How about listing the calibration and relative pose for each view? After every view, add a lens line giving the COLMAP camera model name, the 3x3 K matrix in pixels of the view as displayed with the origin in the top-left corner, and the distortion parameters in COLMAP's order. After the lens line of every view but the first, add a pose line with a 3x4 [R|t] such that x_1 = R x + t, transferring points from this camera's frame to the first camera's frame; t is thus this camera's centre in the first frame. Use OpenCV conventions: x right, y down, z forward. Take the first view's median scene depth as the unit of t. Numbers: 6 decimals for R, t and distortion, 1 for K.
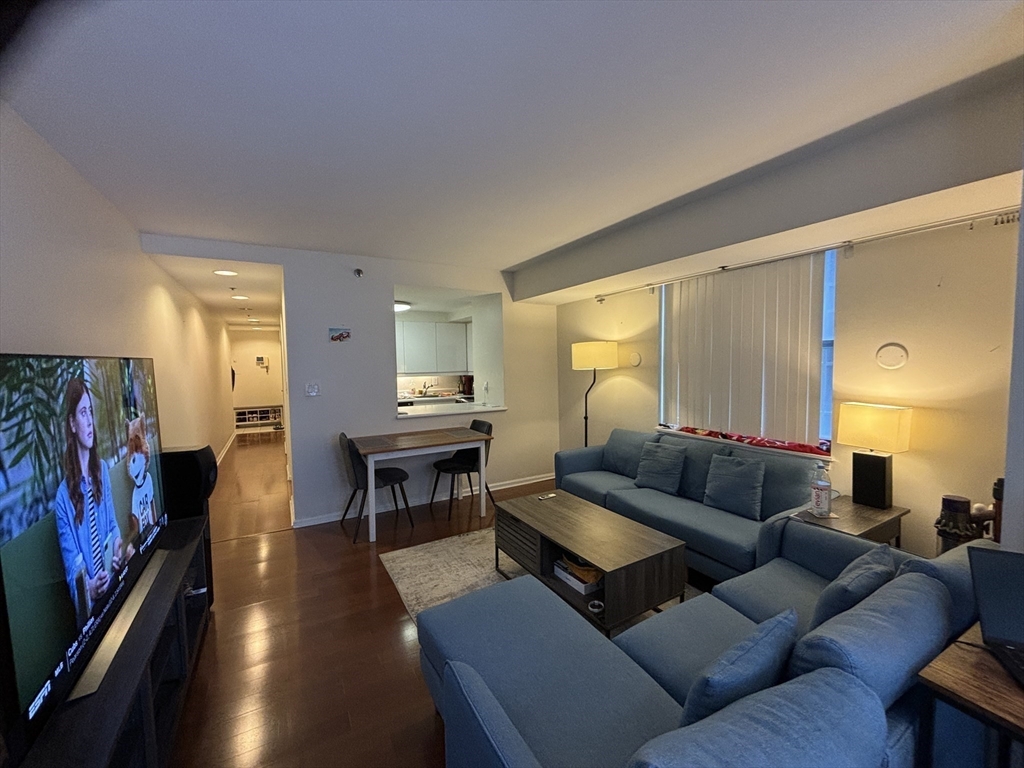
lens RADIAL K [[412.7, 0, 510.4], [0, 412.7, 387.9], [0, 0, 1]] dist [-0.013144, -0.001280]
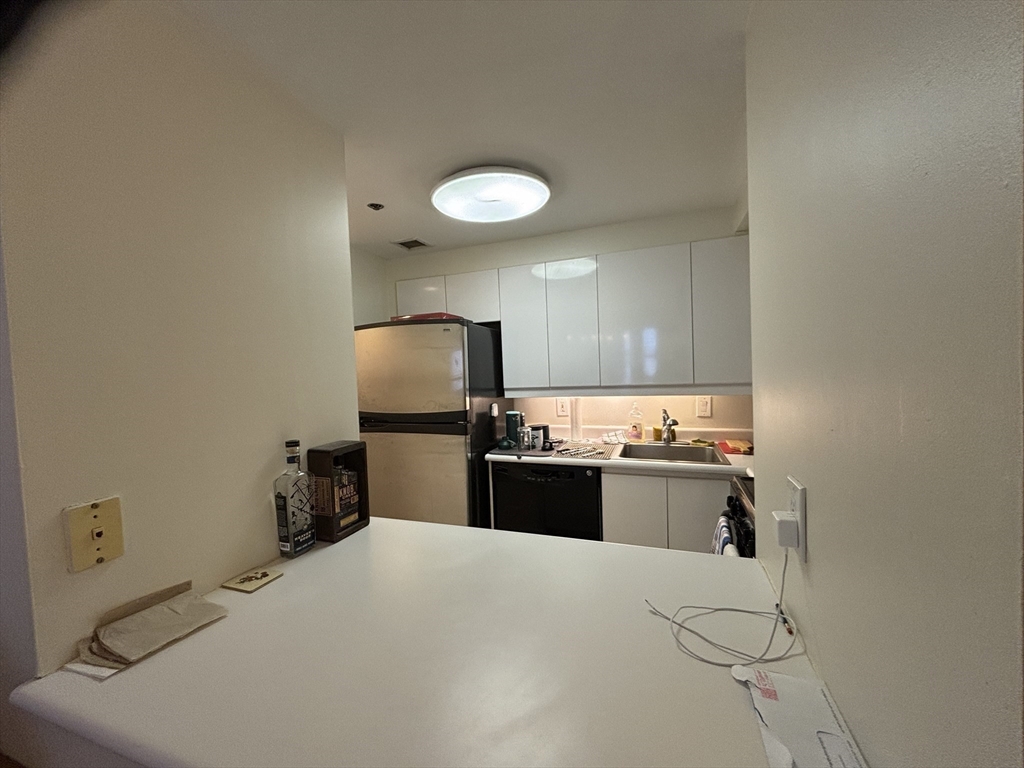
lens RADIAL K [[412.7, 0, 512.7], [0, 412.7, 389.6], [0, 0, 1]] dist [-0.013144, -0.001280]
pose [[0.647011, 0.013428, -0.762363, -0.020032], [-0.033155, 0.999395, -0.010536, -0.048533], [0.761760, 0.032093, 0.647064, 1.327338]]
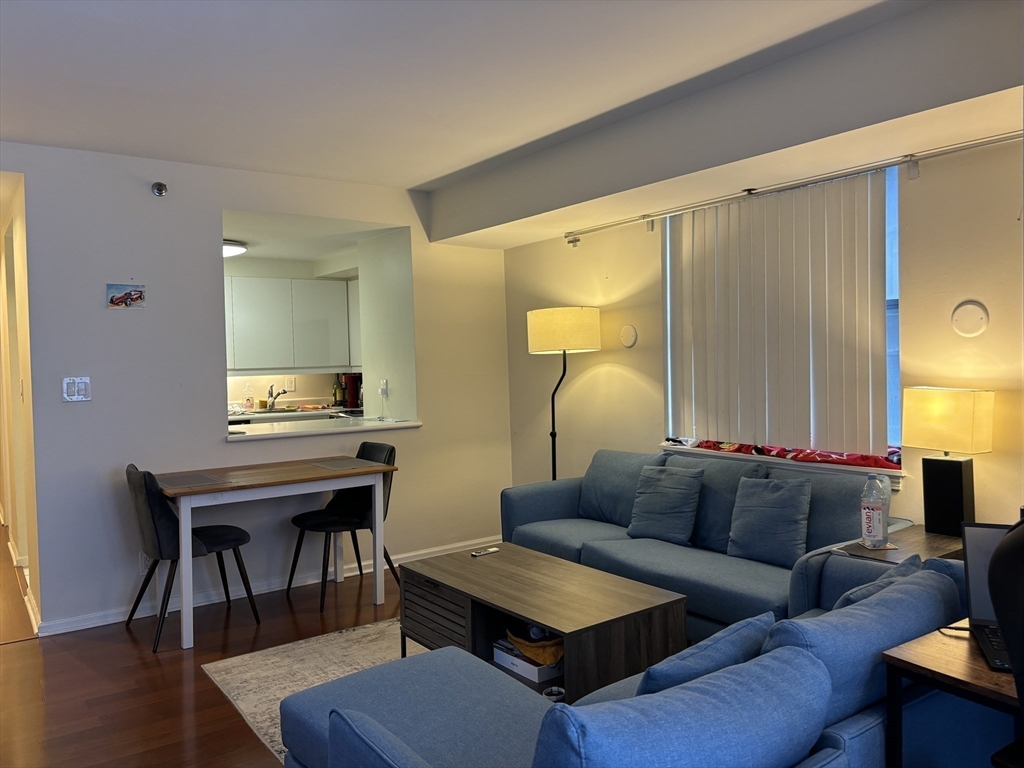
lens RADIAL K [[779.8, 0, 518.1], [0, 779.8, 379.6], [0, 0, 1]] dist [0.012392, -0.013636]
pose [[0.993710, -0.010976, 0.111448, 0.009331], [0.015061, 0.999243, -0.035878, 0.040593], [-0.110970, 0.037331, 0.993122, -0.158517]]
